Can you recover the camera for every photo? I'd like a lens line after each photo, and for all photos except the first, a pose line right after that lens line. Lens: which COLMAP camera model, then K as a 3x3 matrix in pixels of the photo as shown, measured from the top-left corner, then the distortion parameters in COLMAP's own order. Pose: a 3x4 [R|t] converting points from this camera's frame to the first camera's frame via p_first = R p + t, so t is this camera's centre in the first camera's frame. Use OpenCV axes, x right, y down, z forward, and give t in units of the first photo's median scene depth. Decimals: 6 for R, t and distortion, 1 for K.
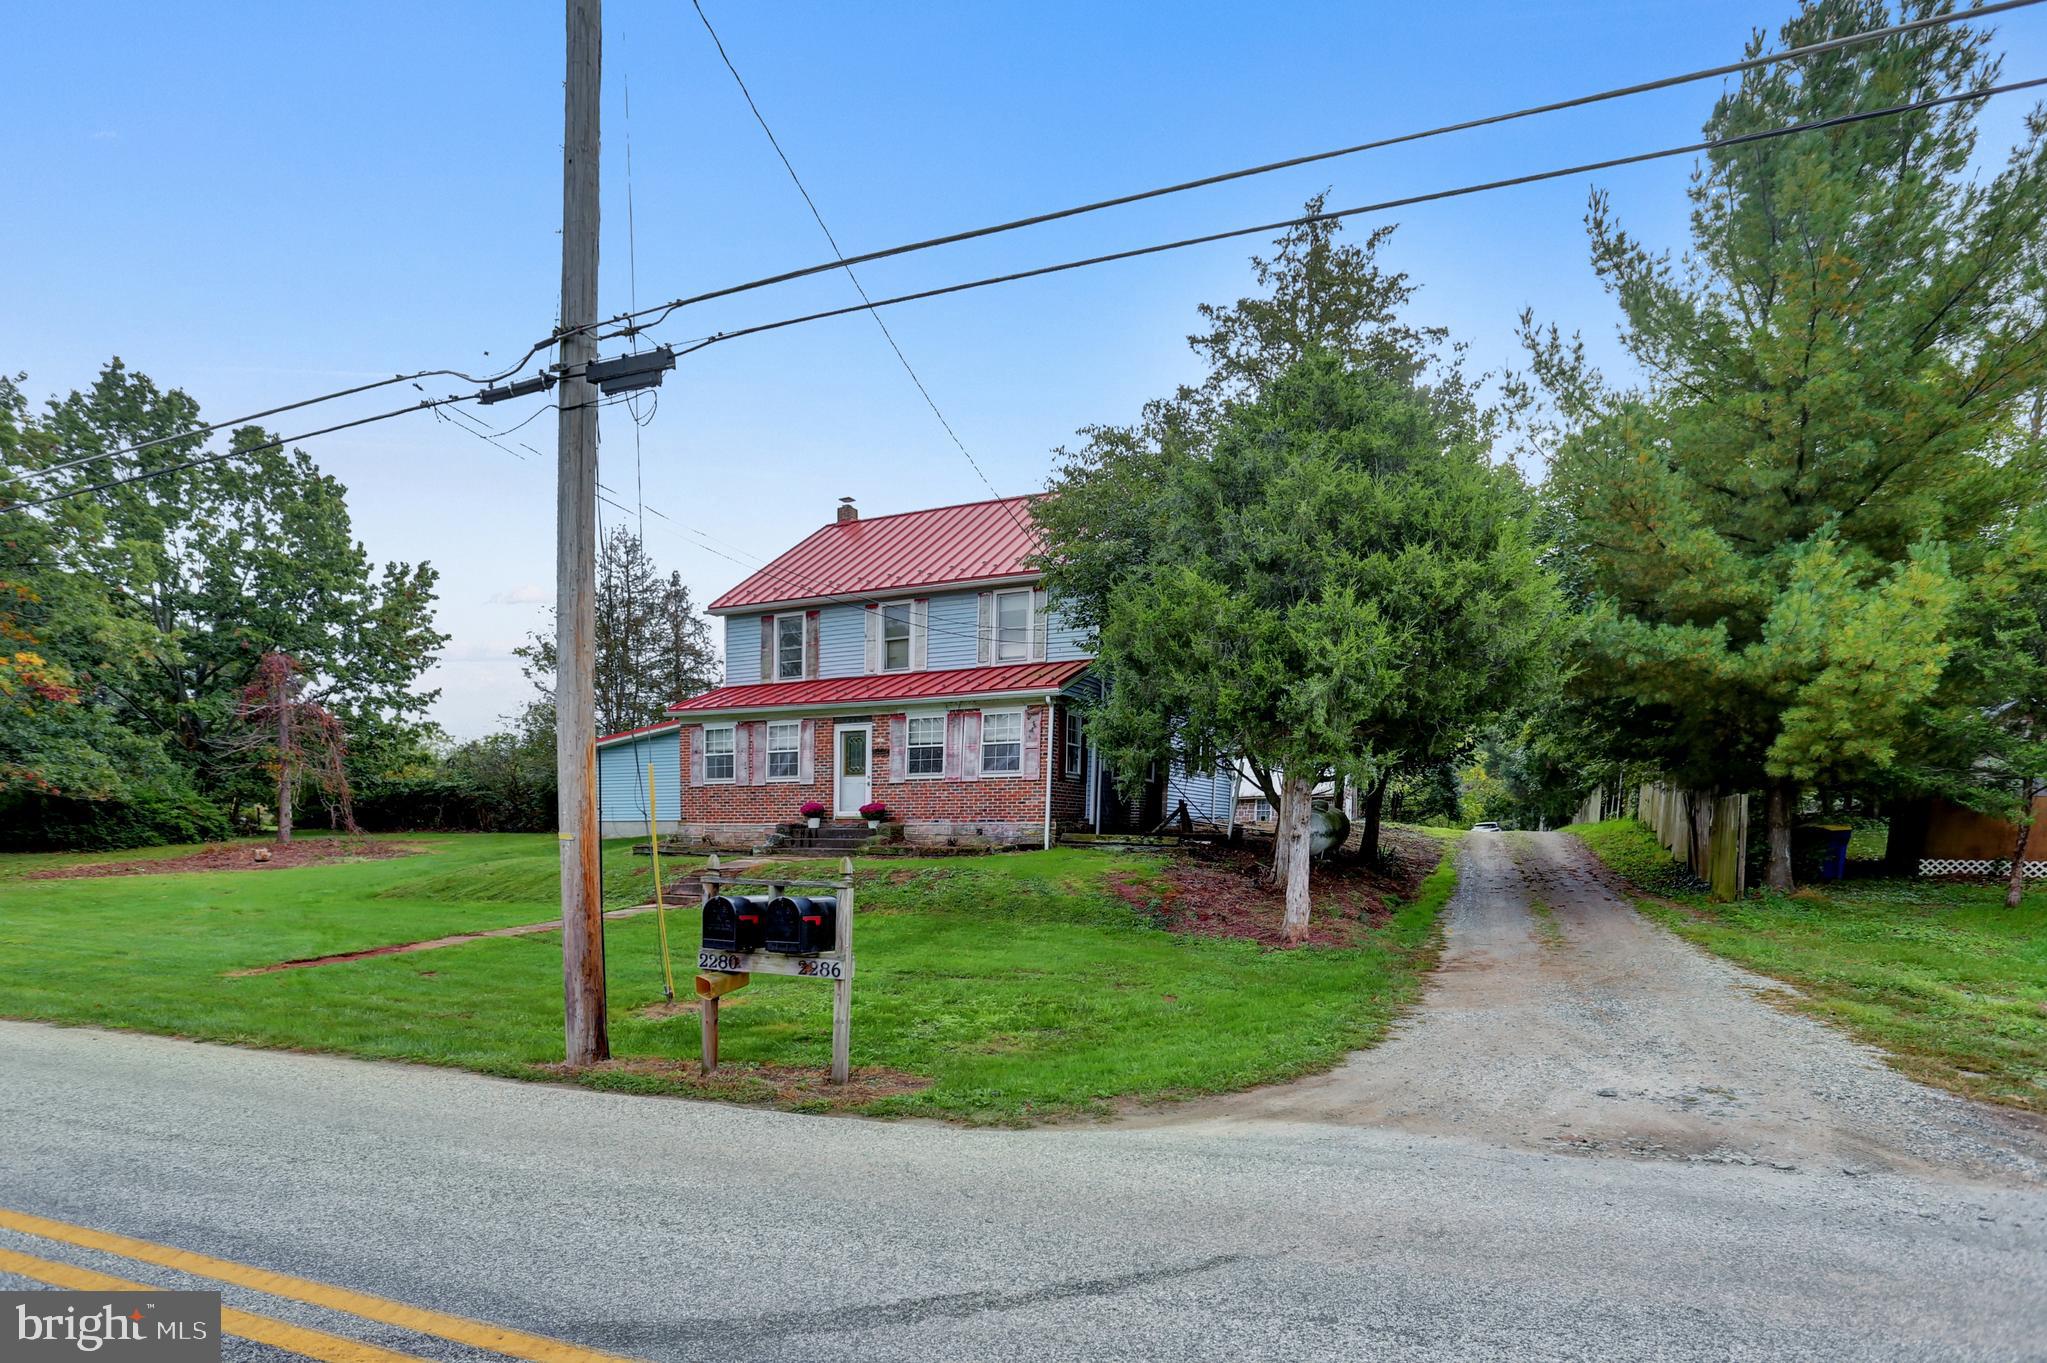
lens RADIAL K [[1070.9, 0, 1034.4], [0, 1070.9, 891.6], [0, 0, 1]] dist [-0.027224, 0.010601]
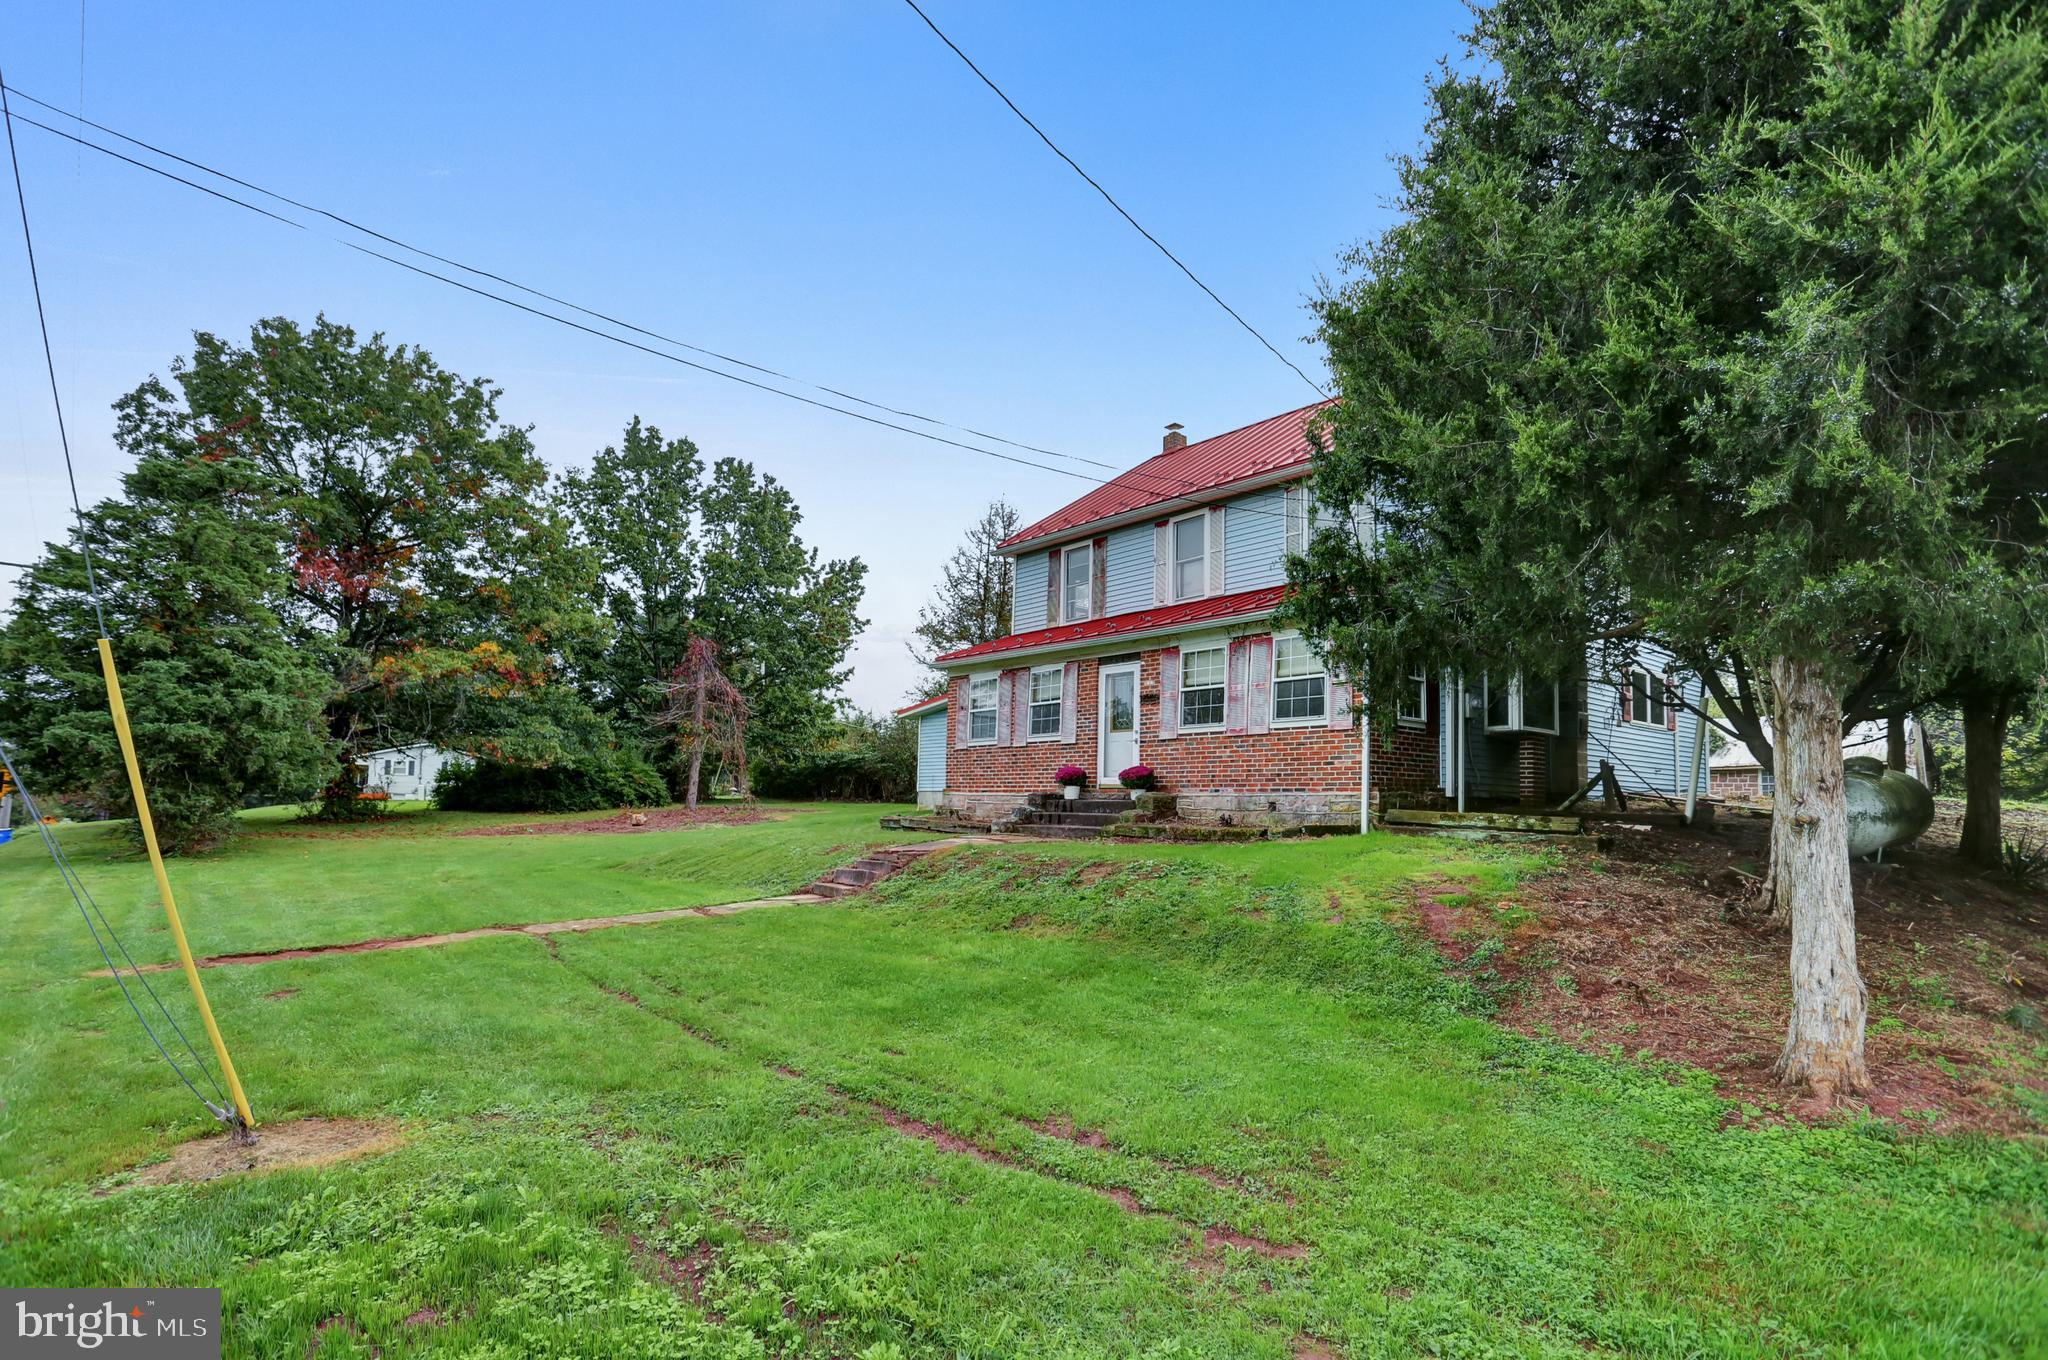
lens RADIAL K [[1021.4, 0, 1055.7], [0, 1021.4, 681.3], [0, 0, 1]] dist [-0.027521, 0.001283]
pose [[0.917056, -0.035628, -0.397165, 0.075922], [-0.036012, 0.984531, -0.171469, -0.015214], [0.397130, 0.171549, 0.901587, 0.297850]]
